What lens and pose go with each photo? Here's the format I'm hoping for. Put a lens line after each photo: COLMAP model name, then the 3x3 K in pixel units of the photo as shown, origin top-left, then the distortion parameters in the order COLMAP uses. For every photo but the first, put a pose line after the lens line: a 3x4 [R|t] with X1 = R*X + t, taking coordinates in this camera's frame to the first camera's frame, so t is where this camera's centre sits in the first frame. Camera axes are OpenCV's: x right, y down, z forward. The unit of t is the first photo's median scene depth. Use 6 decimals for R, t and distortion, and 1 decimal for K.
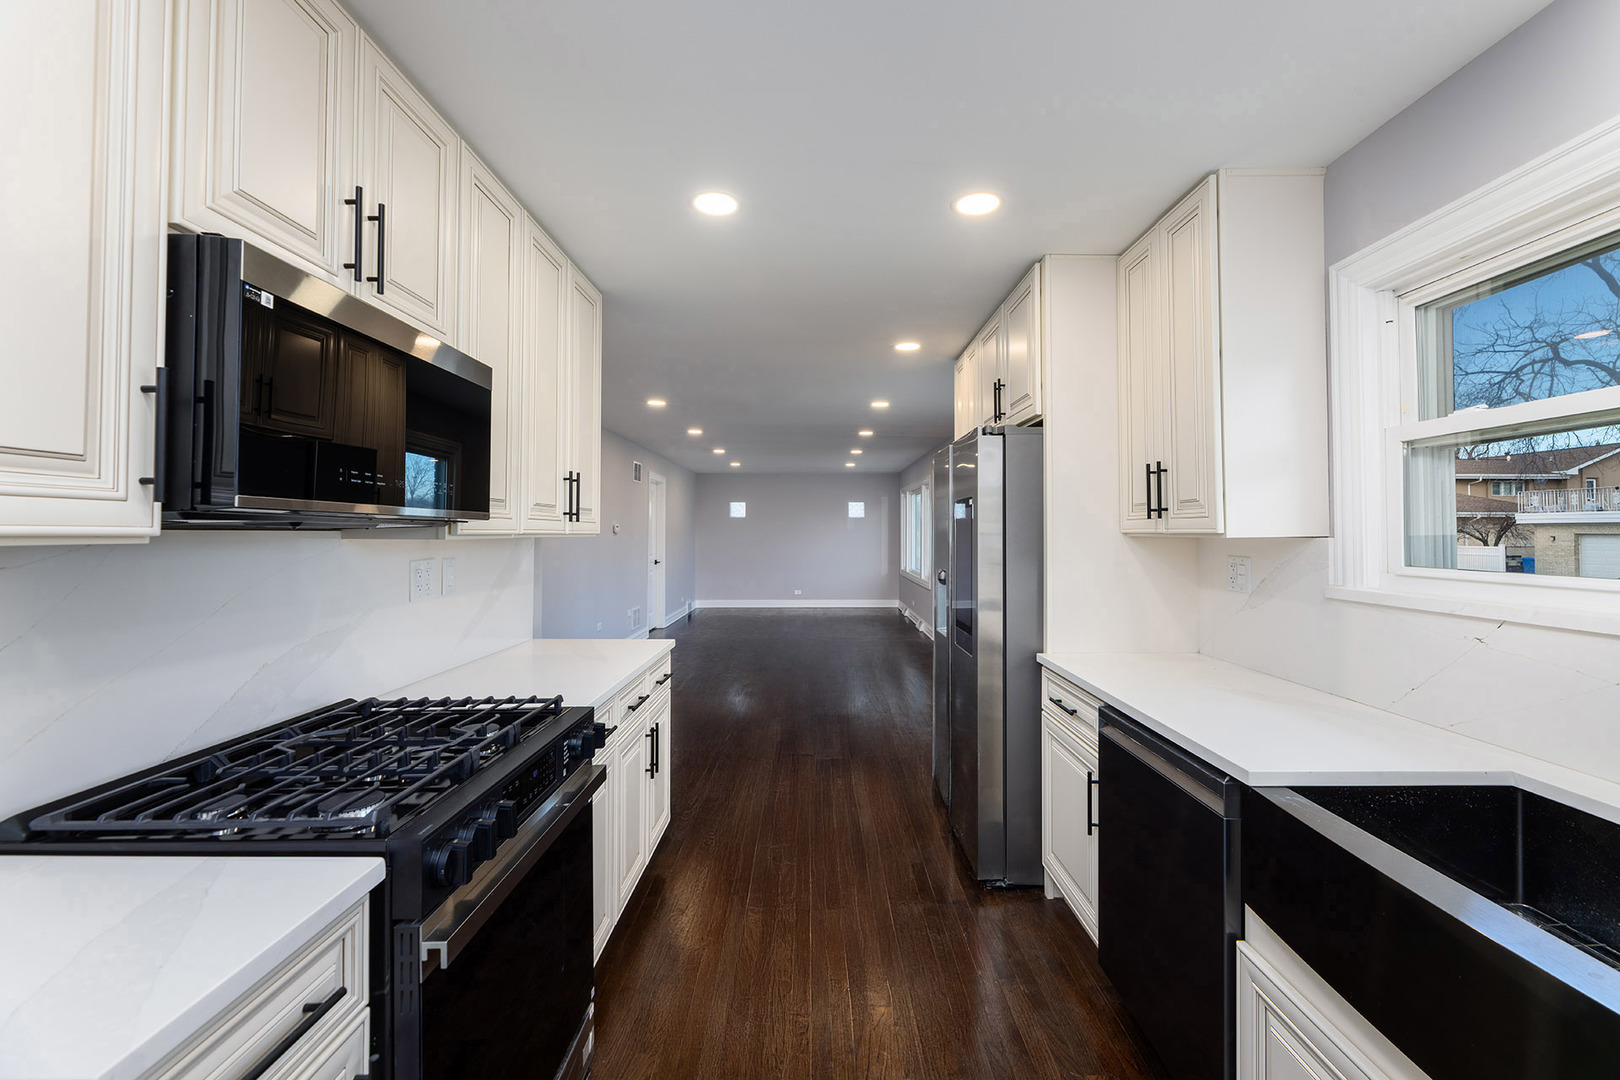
lens RADIAL K [[665.3, 0, 817.5], [0, 665.3, 523.5], [0, 0, 1]] dist [0.006418, -0.001285]
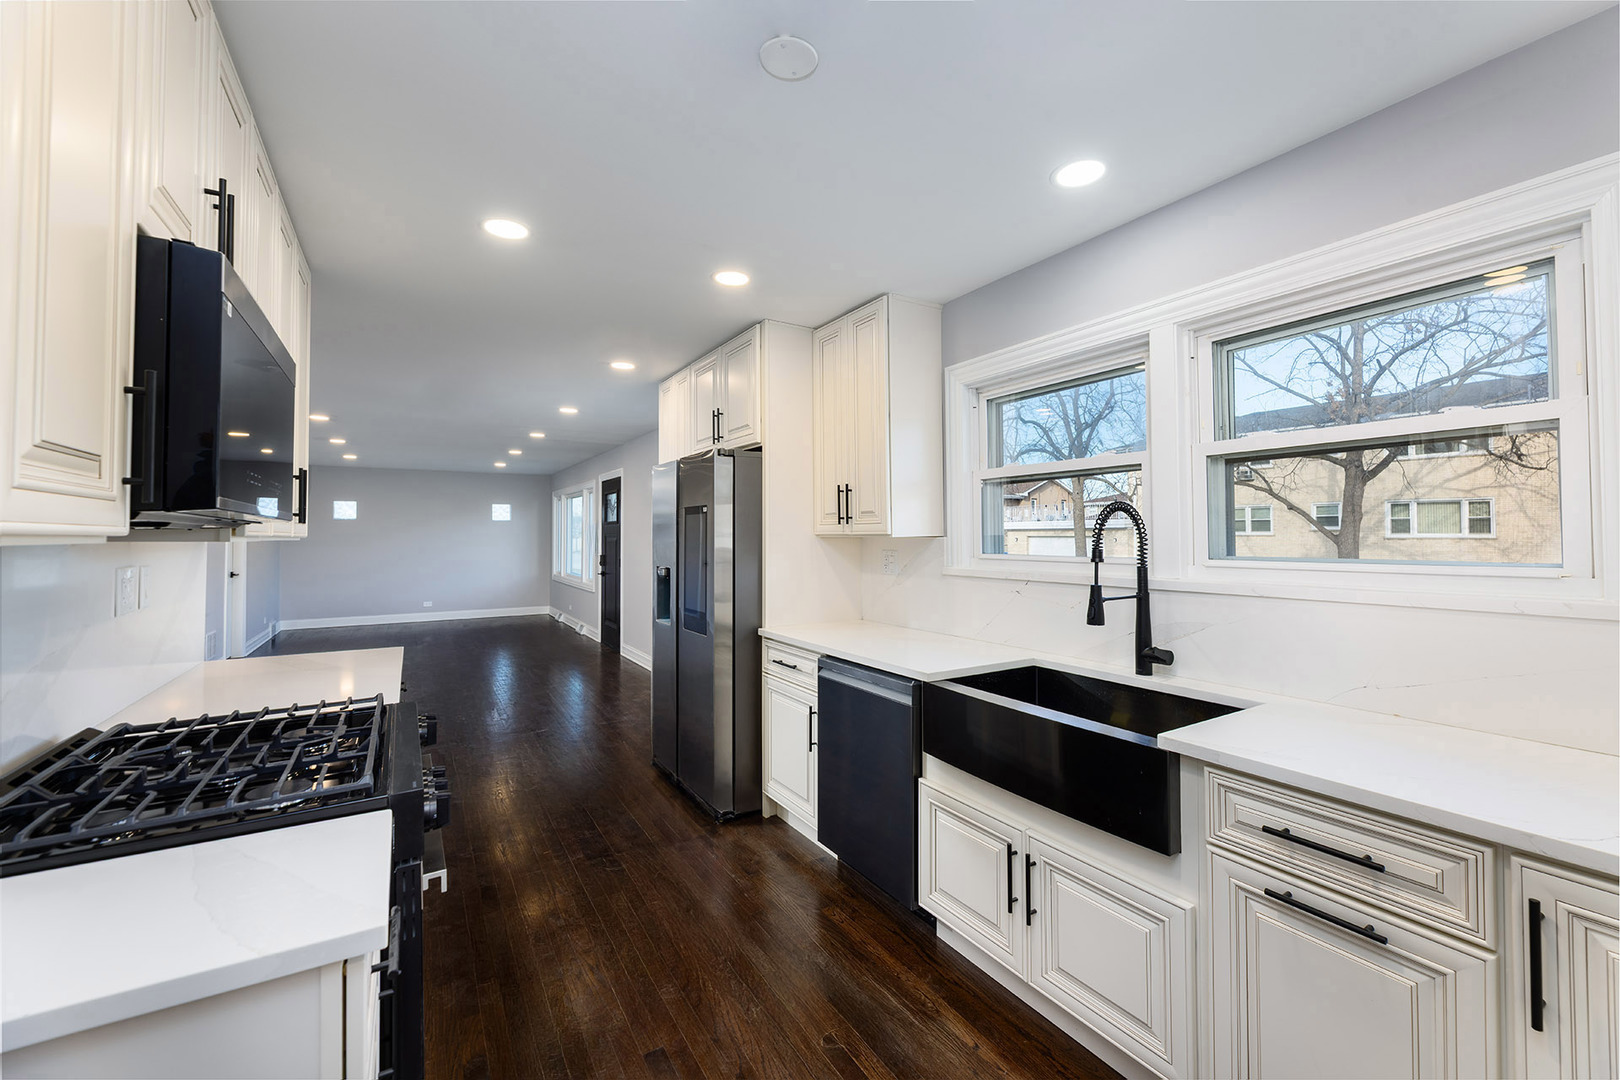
lens RADIAL K [[665.3, 0, 818.3], [0, 665.3, 524.4], [0, 0, 1]] dist [0.006418, -0.001285]
pose [[0.853389, 0.006170, 0.521238, -0.247406], [-0.003708, 0.999976, -0.005767, 0.001443], [-0.521261, 0.002989, 0.853392, -0.156899]]
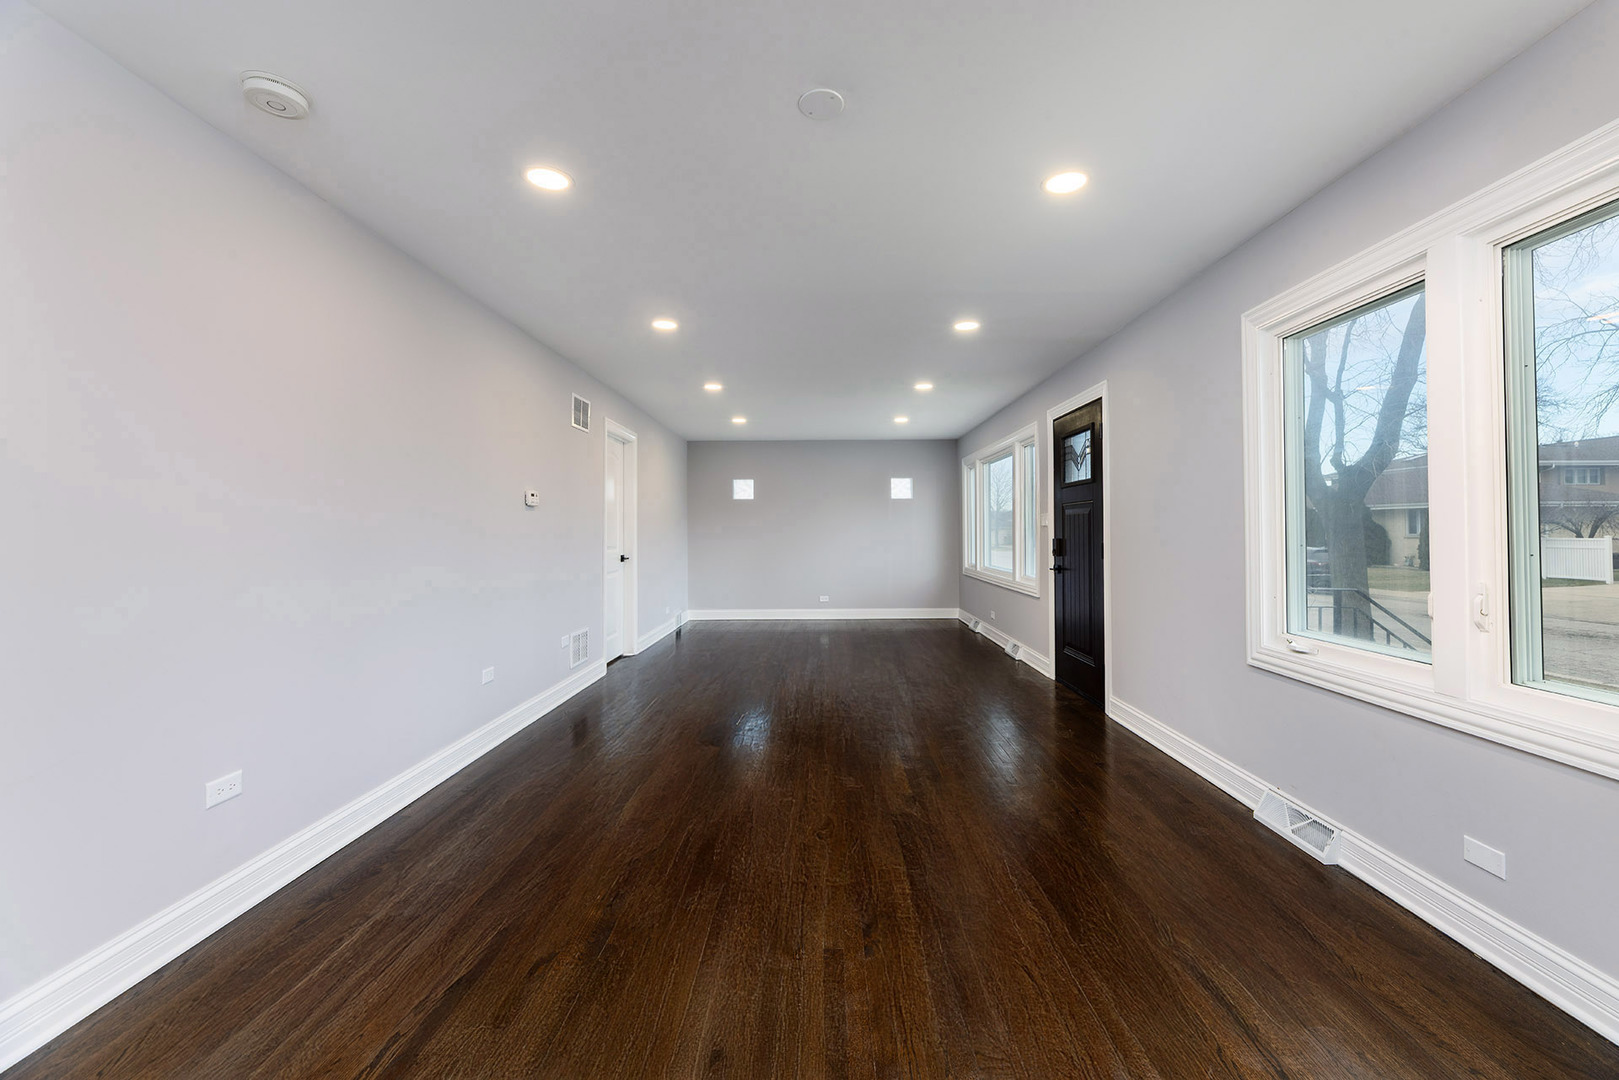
lens RADIAL K [[664.9, 0, 830.1], [0, 664.9, 528.3], [0, 0, 1]] dist [0.006418, -0.001285]
pose [[0.999951, -0.005636, 0.008176, -0.143280], [0.005576, 0.999958, 0.007284, 0.092027], [-0.008216, -0.007238, 0.999940, 1.257542]]
